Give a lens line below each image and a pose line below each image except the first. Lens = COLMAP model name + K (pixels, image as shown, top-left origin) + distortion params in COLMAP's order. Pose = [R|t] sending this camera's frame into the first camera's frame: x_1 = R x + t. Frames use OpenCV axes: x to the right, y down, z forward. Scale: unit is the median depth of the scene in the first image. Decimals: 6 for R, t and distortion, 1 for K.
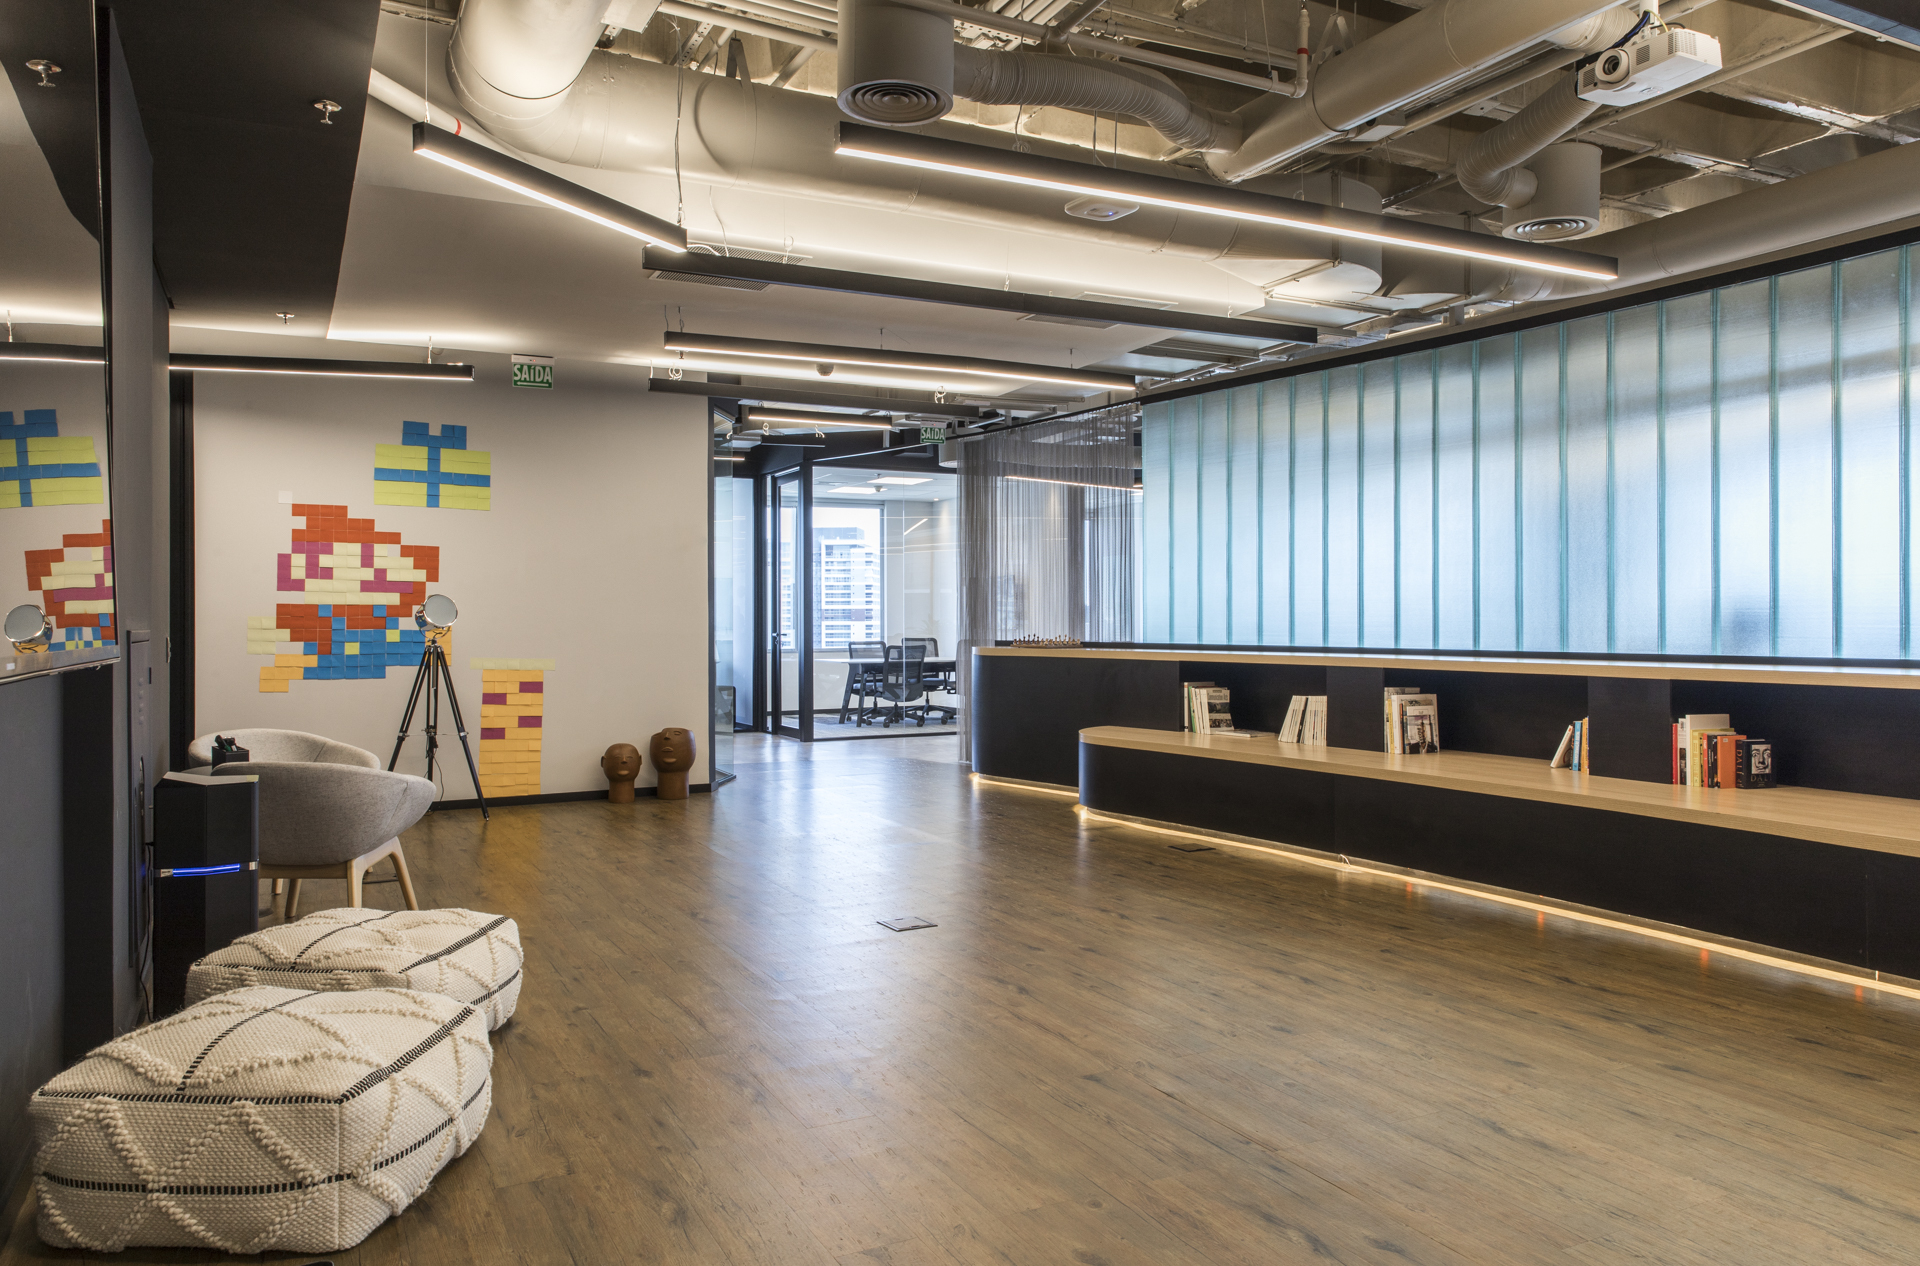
lens RADIAL K [[1265.6, 0, 954.3], [0, 1265.6, 636.3], [0, 0, 1]] dist [0.011469, 0.001521]
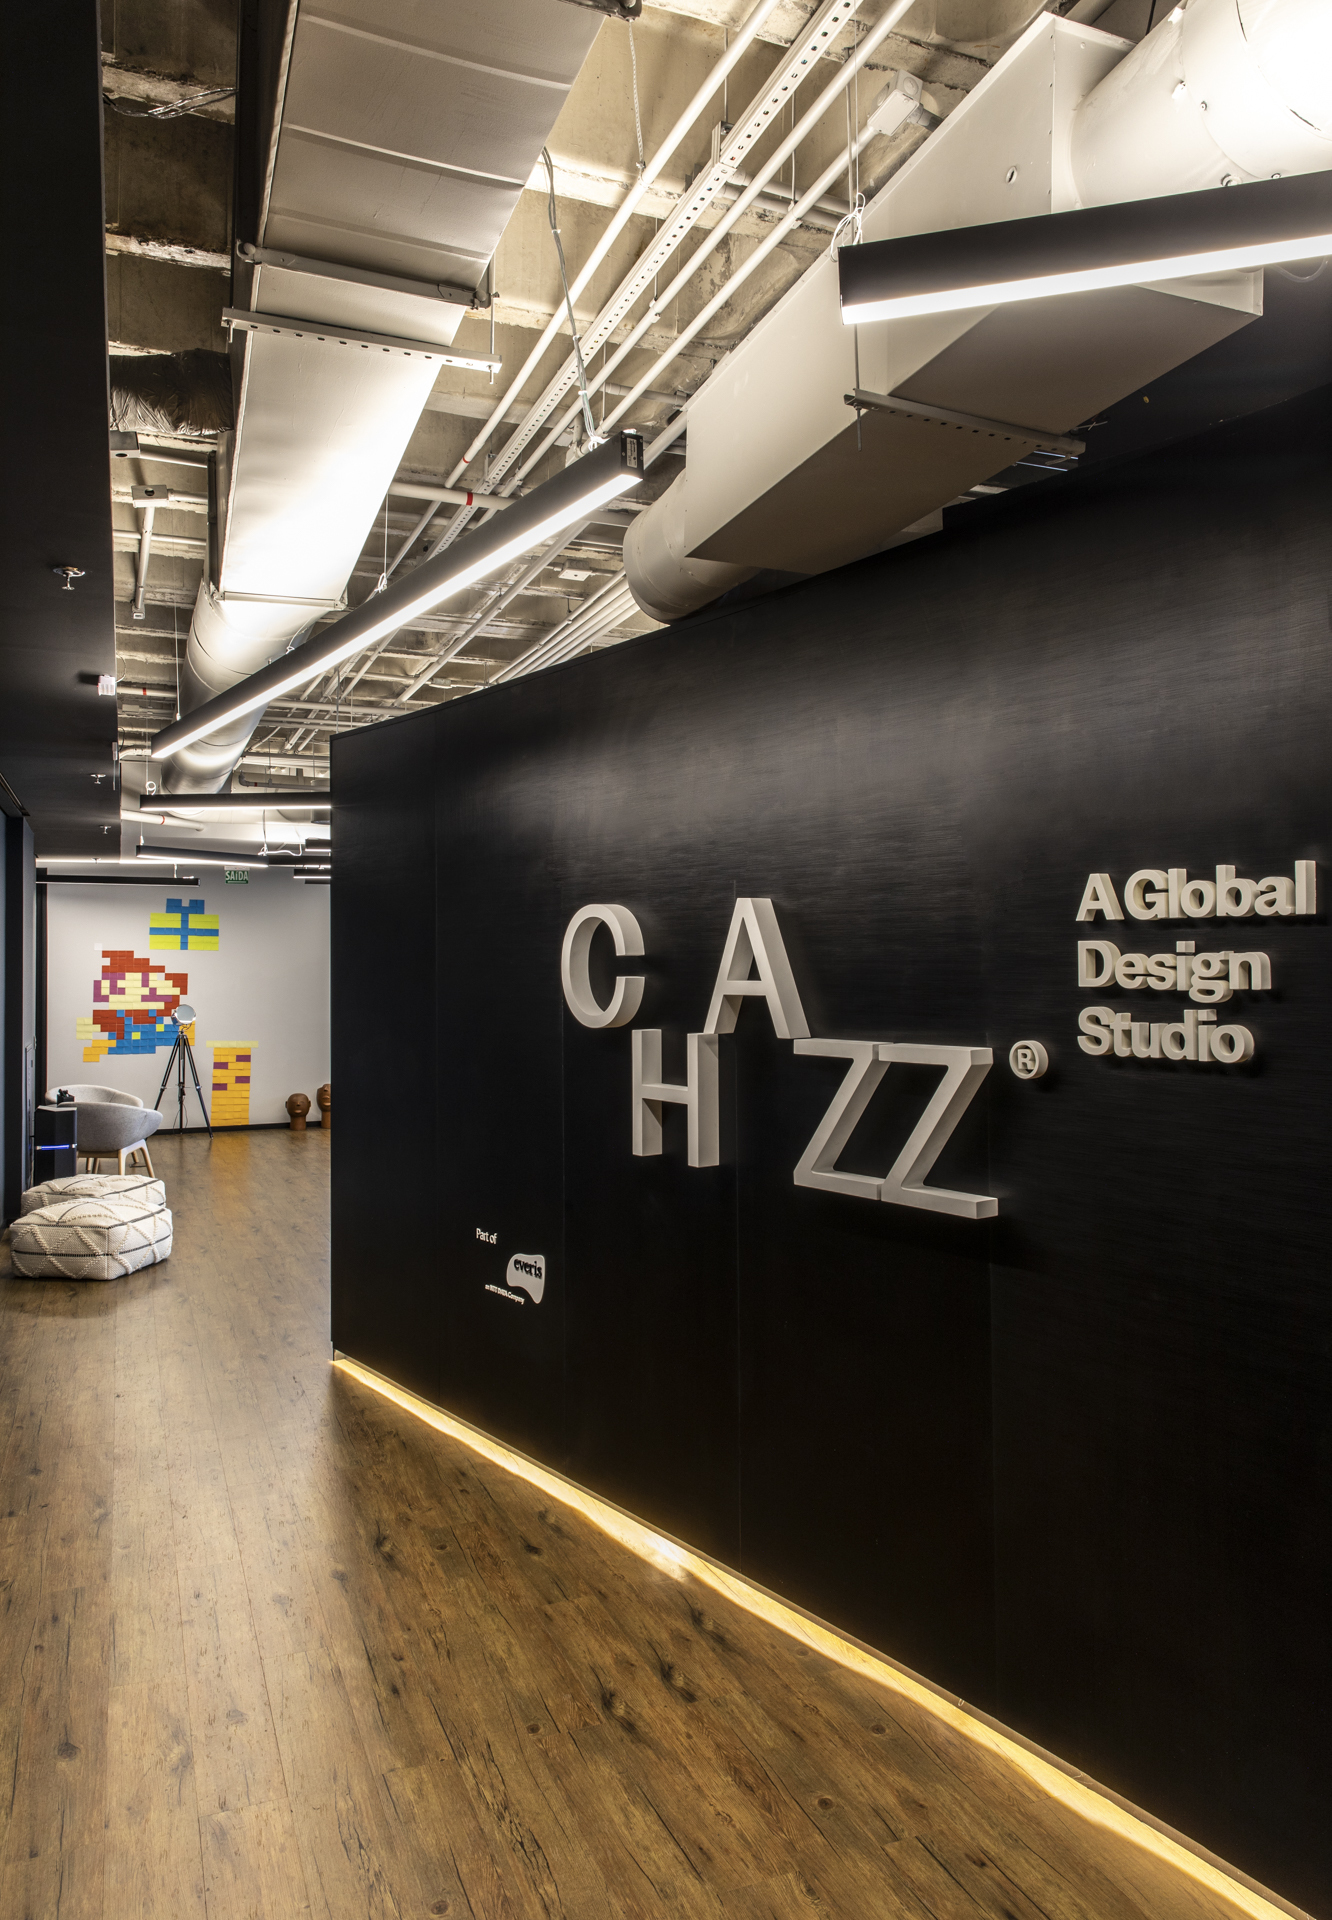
lens RADIAL K [[1287.9, 0, 668.4], [0, 1287.9, 957.4], [0, 0, 1]] dist [0.004866, 0.000518]
pose [[0.997006, -0.001705, -0.077307, 0.354693], [0.000460, 0.999870, -0.016116, -0.065578], [0.077324, 0.016032, 0.996877, -0.637661]]
